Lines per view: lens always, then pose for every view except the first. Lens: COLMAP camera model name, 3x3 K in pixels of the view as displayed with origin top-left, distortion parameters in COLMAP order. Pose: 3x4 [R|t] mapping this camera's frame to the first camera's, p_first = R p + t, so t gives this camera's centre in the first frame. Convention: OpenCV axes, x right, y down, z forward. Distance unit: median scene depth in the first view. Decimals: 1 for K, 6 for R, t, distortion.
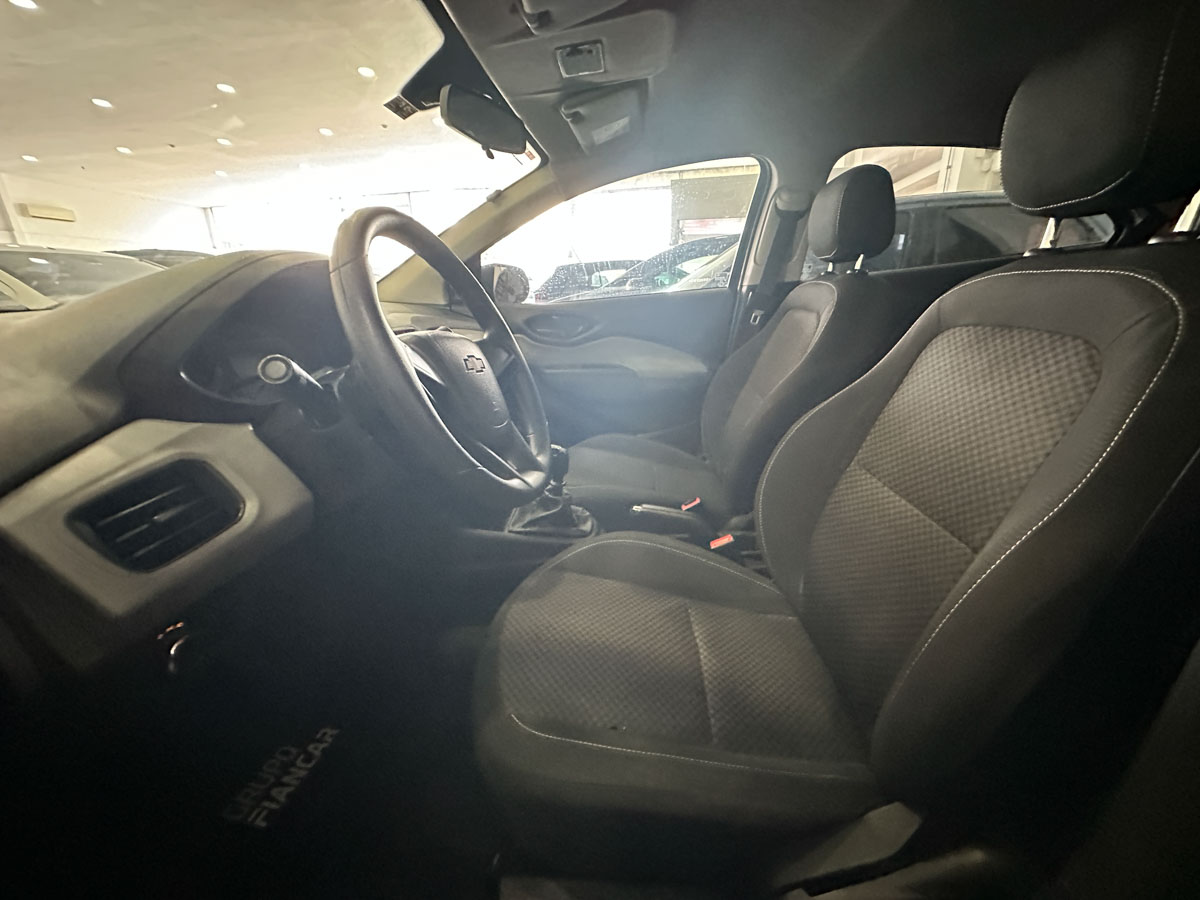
lens RADIAL K [[476.0, 0, 600.0], [0, 476.0, 450.0], [0, 0, 1]] dist [-0.006481, -0.000126]
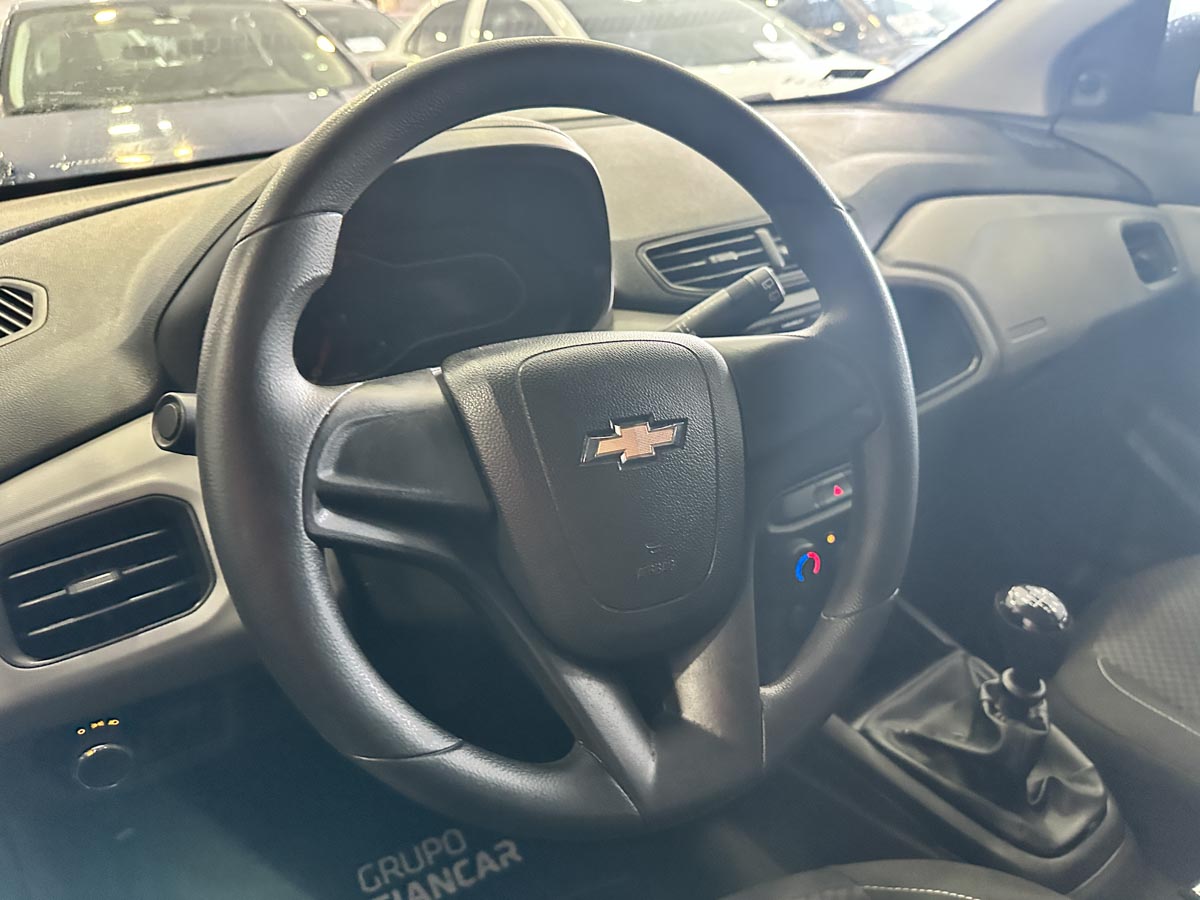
lens RADIAL K [[862.8, 0, 600.0], [0, 862.8, 450.0], [0, 0, 1]] dist [0.025593, -0.059867]
pose [[0.608763, 0.334413, -0.719427, 0.168180], [-0.220119, 0.942413, 0.251804, -0.249183], [0.762204, 0.005071, 0.647317, 0.368851]]
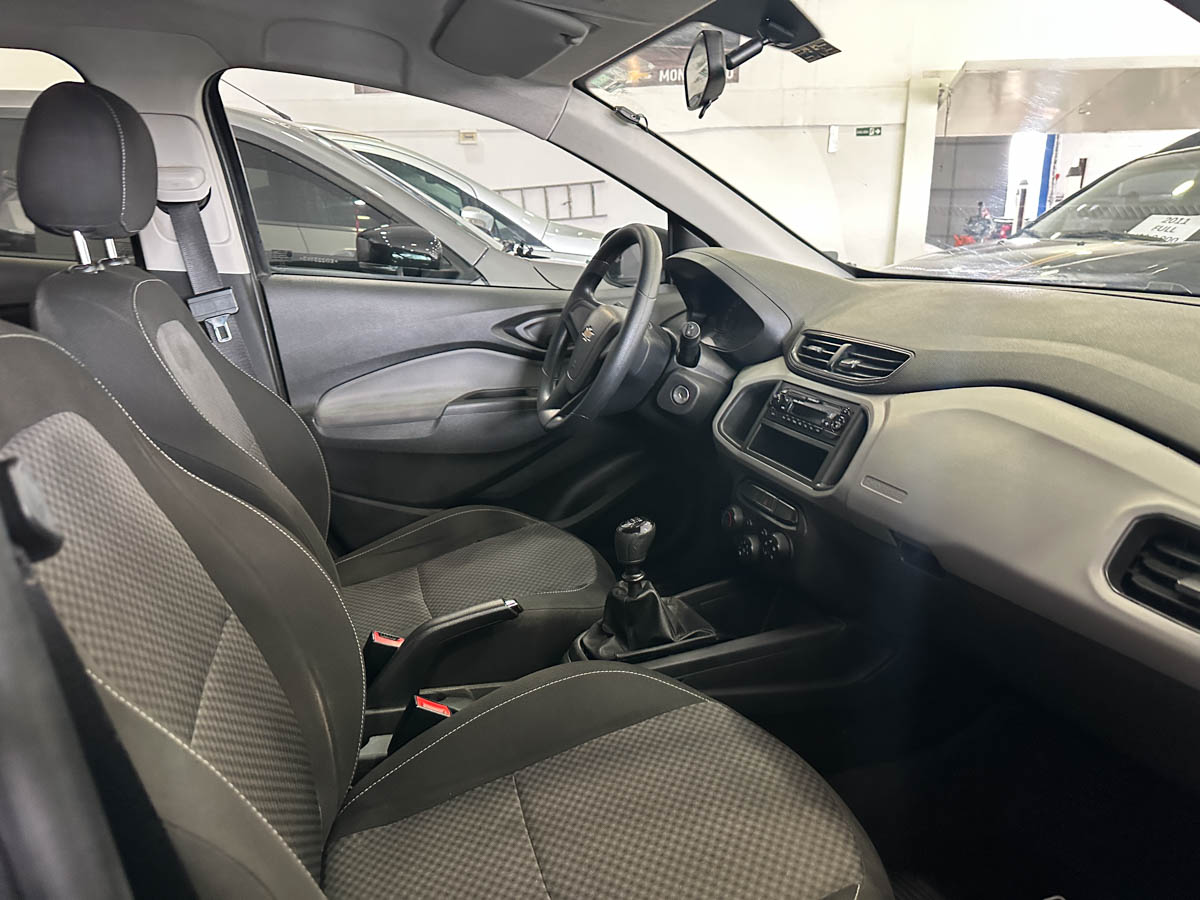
lens RADIAL K [[845.1, 0, 600.0], [0, 845.1, 450.0], [0, 0, 1]] dist [0.066763, -0.122063]
pose [[-0.930375, 0.098839, -0.353035, 0.422587], [-0.109824, 0.843607, 0.525610, -0.838254], [0.349773, 0.527786, -0.774016, 2.193255]]
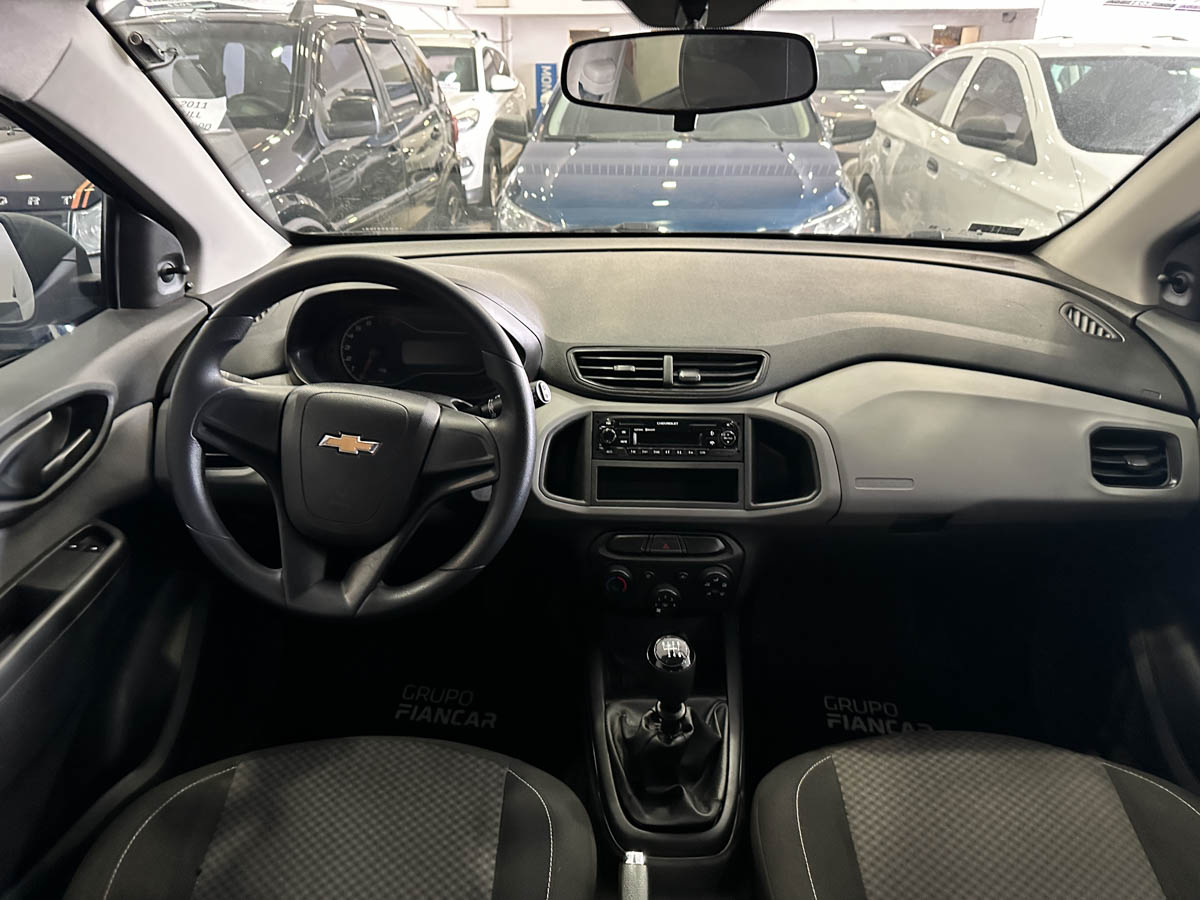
lens RADIAL K [[845.1, 0, 600.0], [0, 845.1, 450.0], [0, 0, 1]] dist [0.066763, -0.122063]
pose [[0.028385, 0.424719, -0.904880, 0.784614], [-0.321104, 0.861141, 0.394117, -0.643904], [0.946619, 0.279373, 0.160823, 0.849548]]
